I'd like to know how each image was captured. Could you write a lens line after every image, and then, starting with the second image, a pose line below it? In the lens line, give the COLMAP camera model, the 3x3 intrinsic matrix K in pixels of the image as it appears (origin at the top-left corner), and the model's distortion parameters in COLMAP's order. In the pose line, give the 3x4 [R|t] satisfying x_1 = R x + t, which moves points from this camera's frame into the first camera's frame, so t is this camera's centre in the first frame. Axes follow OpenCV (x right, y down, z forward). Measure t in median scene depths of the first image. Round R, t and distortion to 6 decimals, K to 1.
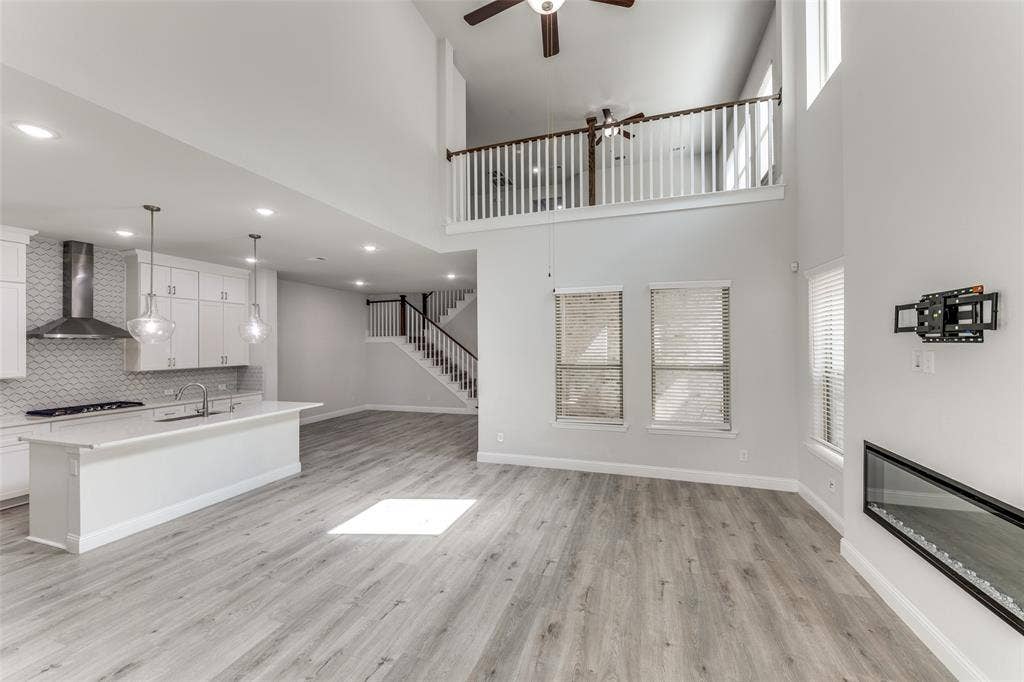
lens RADIAL K [[394.2, 0, 517.0], [0, 394.2, 341.7], [0, 0, 1]] dist [0.001693, -0.000508]
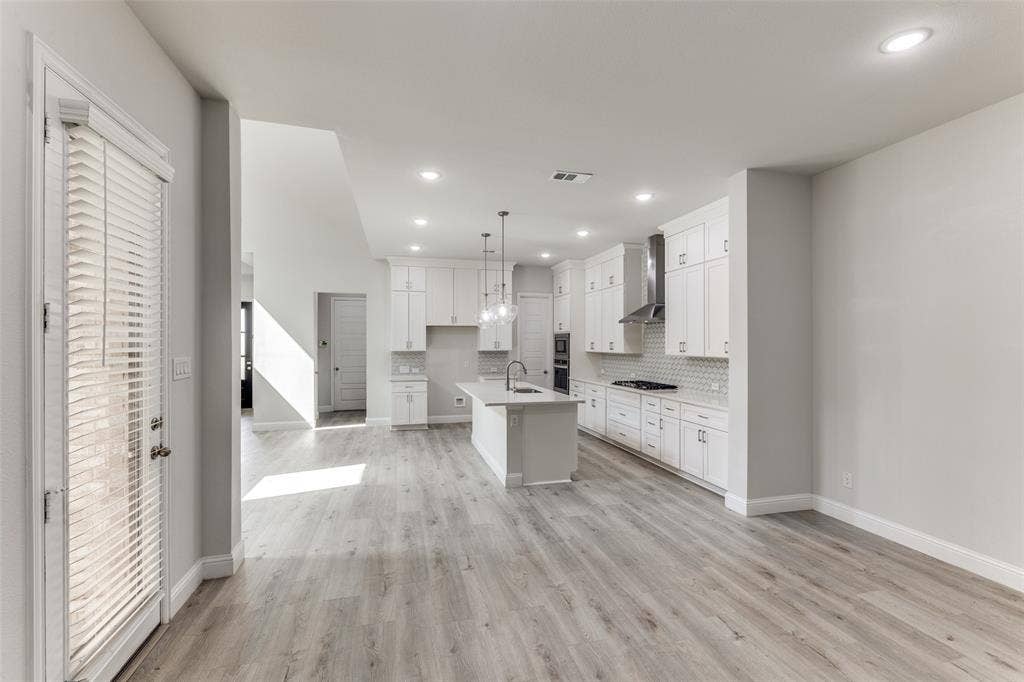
lens RADIAL K [[444.2, 0, 512.0], [0, 444.2, 341.0], [0, 0, 1]] dist [0.010887, -0.000151]
pose [[-0.843557, 0.005151, -0.537014, -0.096164], [0.010404, 0.999923, -0.006752, 0.049680], [0.536938, -0.011283, -0.843546, 1.864223]]
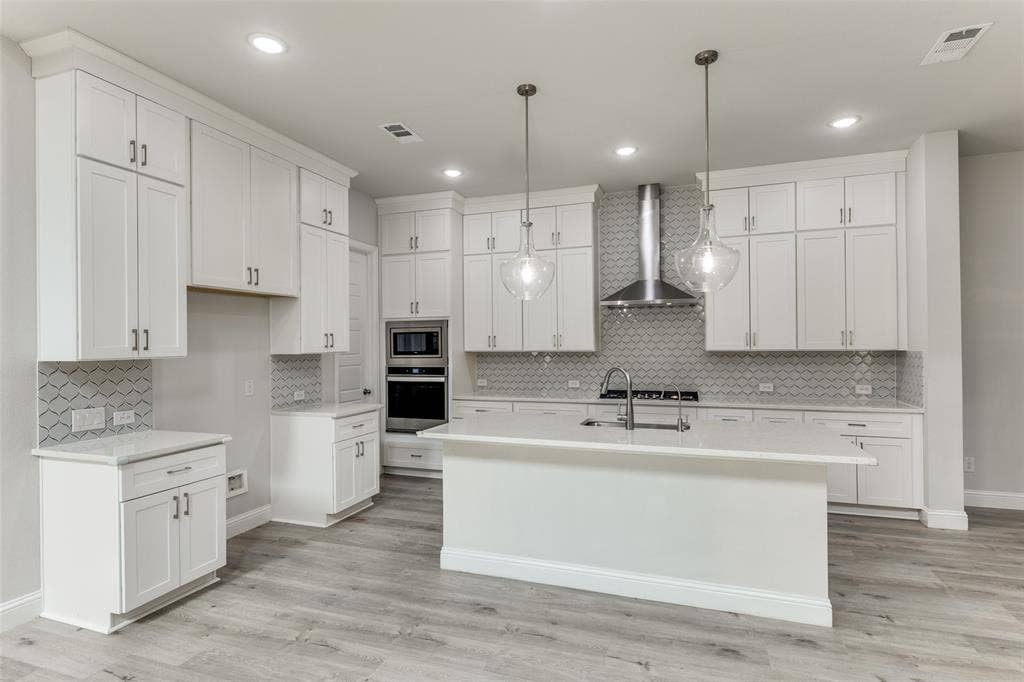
lens RADIAL K [[522.6, 0, 515.9], [0, 522.6, 341.4], [0, 0, 1]] dist [0.003482, -0.001043]
pose [[-0.025541, 0.005244, -0.999660, -0.049270], [0.015500, 0.999868, 0.004849, 0.054413], [0.999554, -0.015370, -0.025619, 0.765868]]
